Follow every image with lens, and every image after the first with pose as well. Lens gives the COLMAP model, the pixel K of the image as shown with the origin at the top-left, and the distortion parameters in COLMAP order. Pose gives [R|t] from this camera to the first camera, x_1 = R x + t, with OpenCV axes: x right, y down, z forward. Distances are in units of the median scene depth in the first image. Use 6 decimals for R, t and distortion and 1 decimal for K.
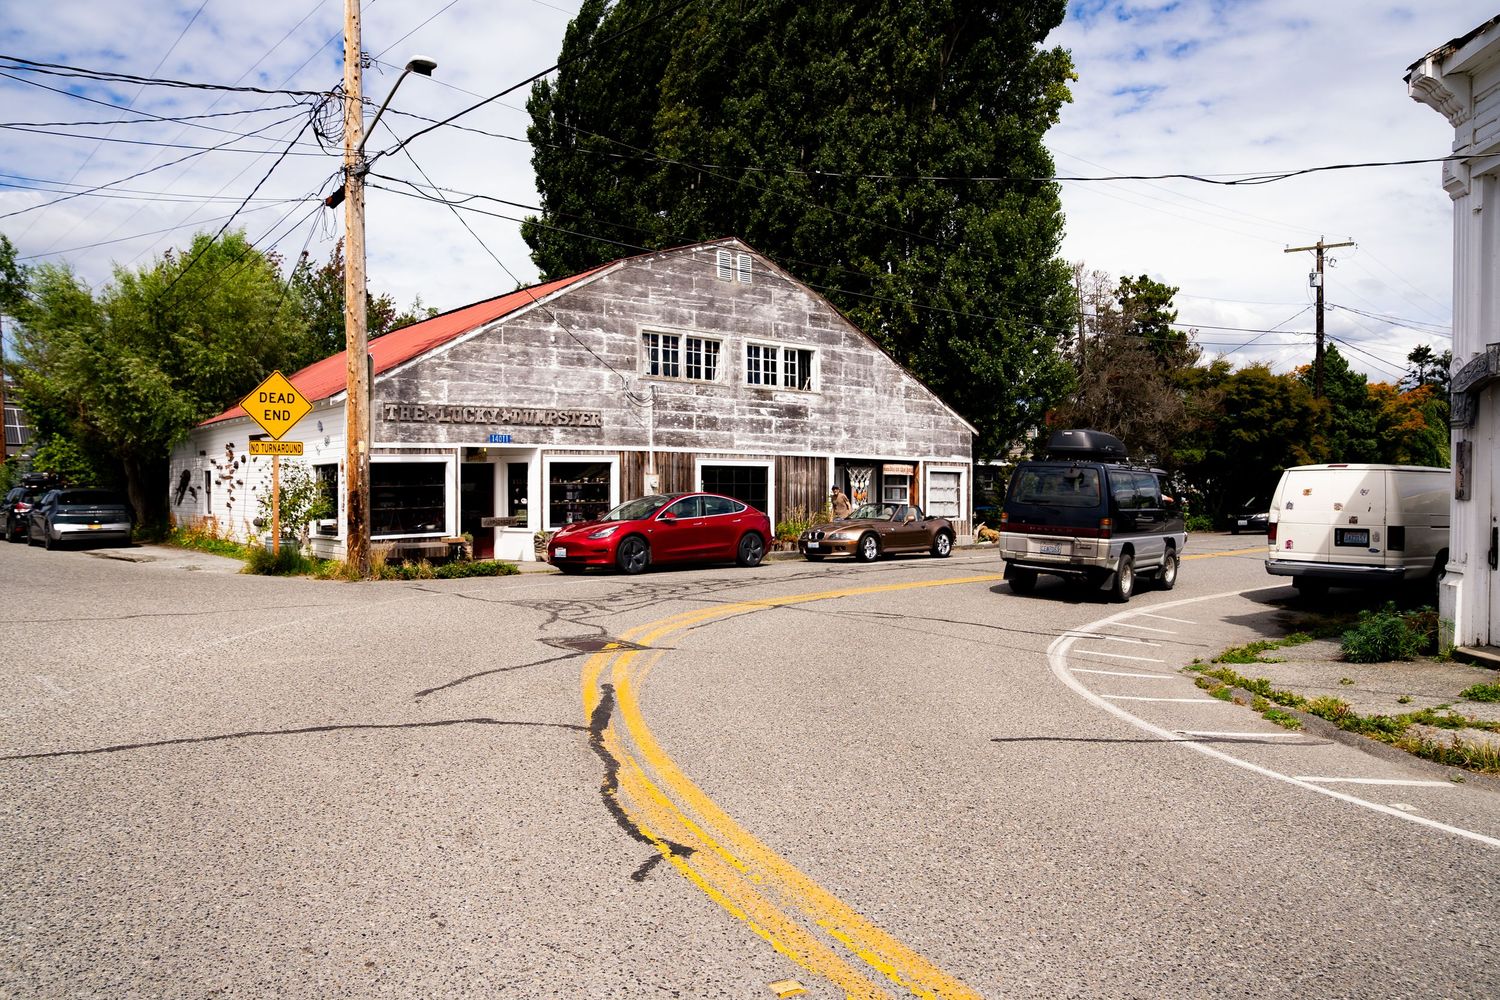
lens RADIAL K [[1037.3, 0, 750.0], [0, 1037.3, 500.0], [0, 0, 1]] dist [-0.126109, 0.105489]
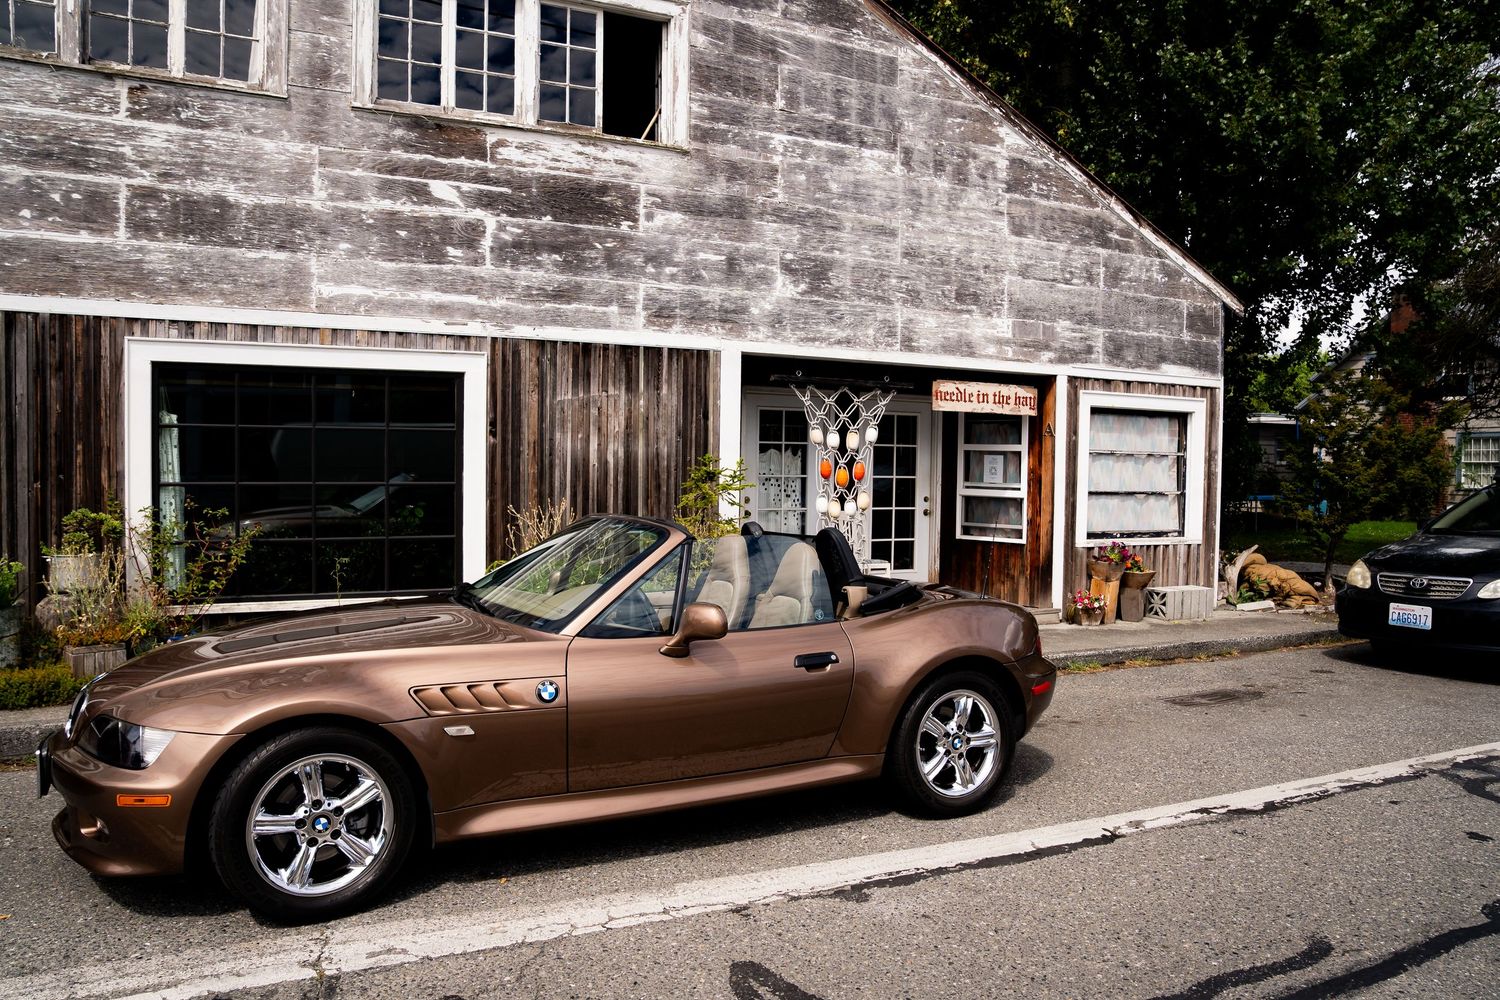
lens RADIAL K [[1037.3, 0, 750.0], [0, 1037.3, 500.0], [0, 0, 1]] dist [-0.126109, 0.105489]
pose [[0.964780, 0.019317, -0.262347, 0.155720], [-0.012483, 0.999539, 0.027690, -0.003918], [0.262761, -0.023440, 0.964576, 0.636244]]
